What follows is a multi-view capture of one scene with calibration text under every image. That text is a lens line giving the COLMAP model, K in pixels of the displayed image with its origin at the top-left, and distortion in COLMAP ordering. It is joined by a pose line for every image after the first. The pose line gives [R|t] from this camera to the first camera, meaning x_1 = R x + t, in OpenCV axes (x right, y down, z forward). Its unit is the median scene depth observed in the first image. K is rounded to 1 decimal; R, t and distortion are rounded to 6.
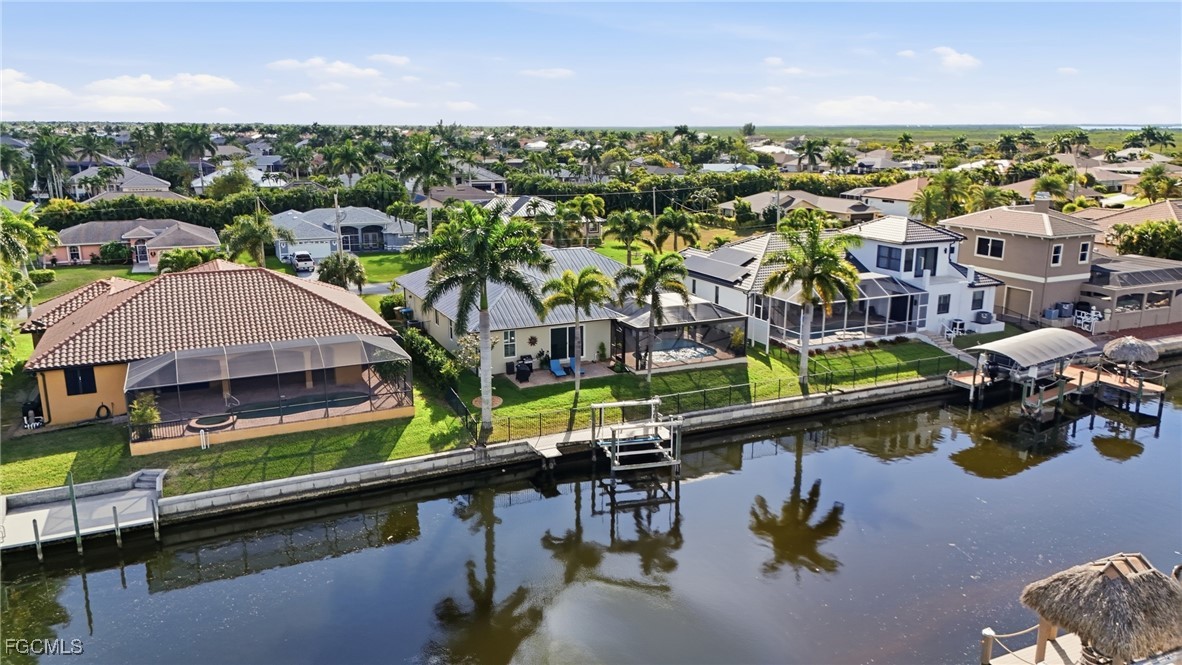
lens RADIAL K [[901.3, 0, 592.4], [0, 901.3, 338.4], [0, 0, 1]] dist [0.048606, -0.031223]
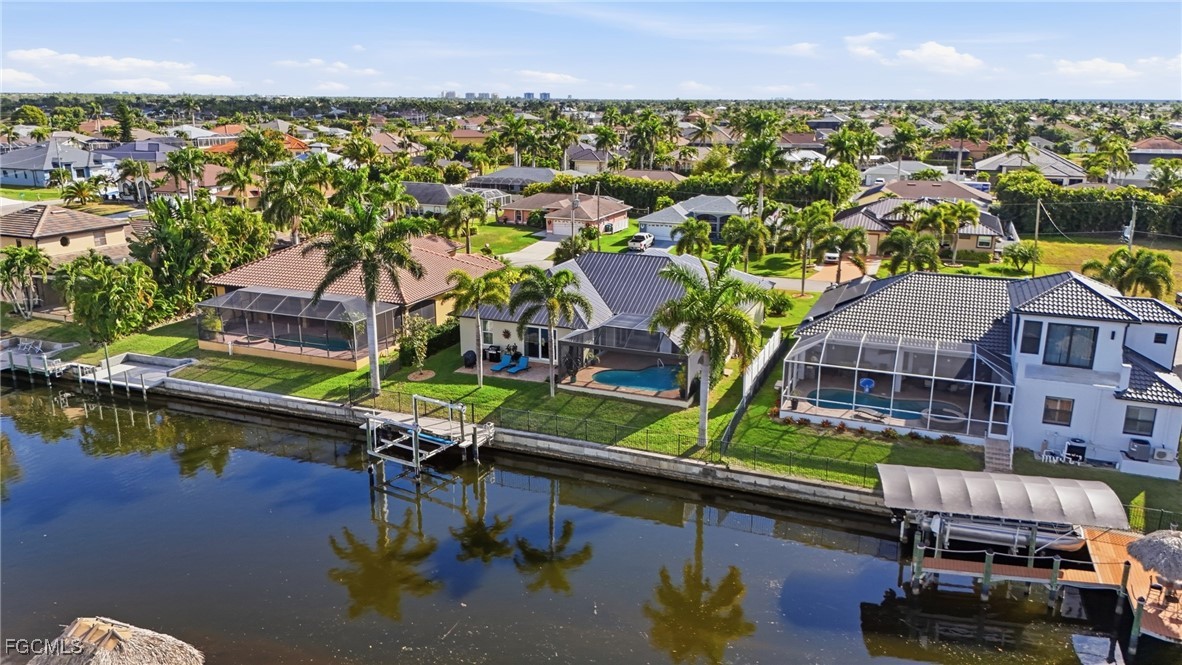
lens RADIAL K [[901.3, 0, 551.7], [0, 901.3, 319.8], [0, 0, 1]] dist [0.048606, -0.031223]
pose [[0.656443, 0.181517, -0.732212, 0.762336], [-0.176163, 0.980669, 0.085176, -0.116932], [0.733518, 0.073076, 0.675730, 0.327152]]
